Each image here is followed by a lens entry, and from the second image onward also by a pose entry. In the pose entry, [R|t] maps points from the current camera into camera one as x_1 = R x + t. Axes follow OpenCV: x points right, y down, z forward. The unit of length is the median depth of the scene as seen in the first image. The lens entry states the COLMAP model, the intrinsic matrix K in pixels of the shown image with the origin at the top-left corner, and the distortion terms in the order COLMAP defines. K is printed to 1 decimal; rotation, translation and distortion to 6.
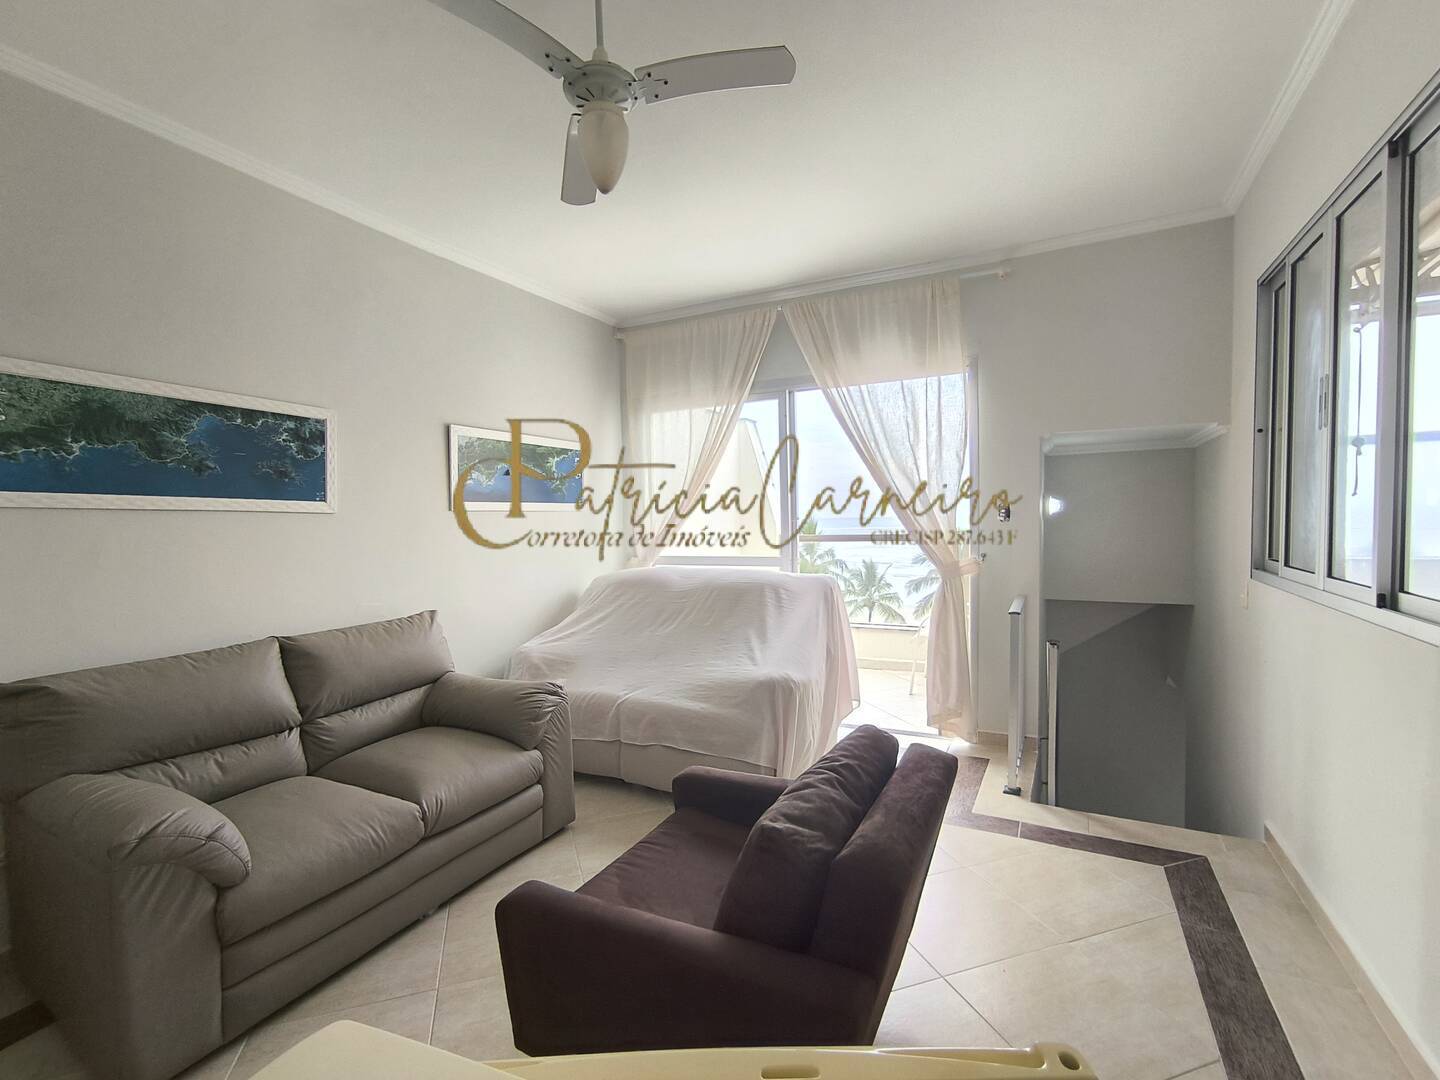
lens RADIAL K [[658.1, 0, 715.2], [0, 658.1, 543.4], [0, 0, 1]] dist [0.000231, 0.001055]
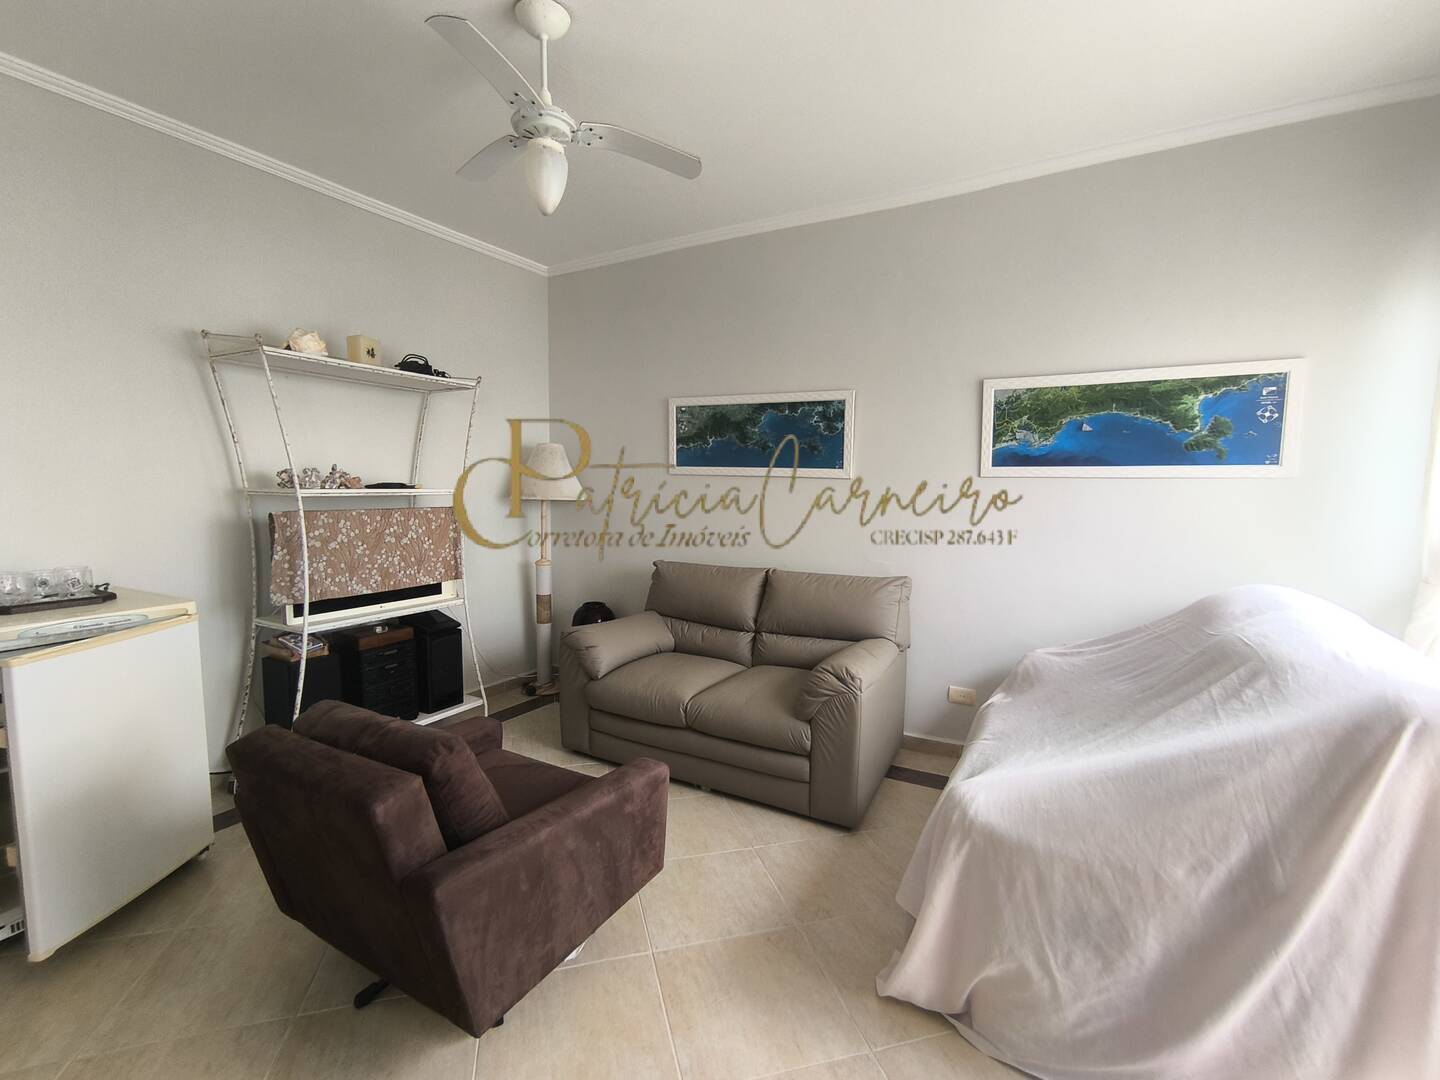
lens RADIAL K [[658.1, 0, 715.2], [0, 658.1, 543.4], [0, 0, 1]] dist [0.000231, 0.001055]
pose [[-0.049013, 0.104248, -0.993343, 0.654759], [-0.050053, 0.993032, 0.106685, -0.047504], [0.997543, 0.054948, -0.043454, 0.868327]]
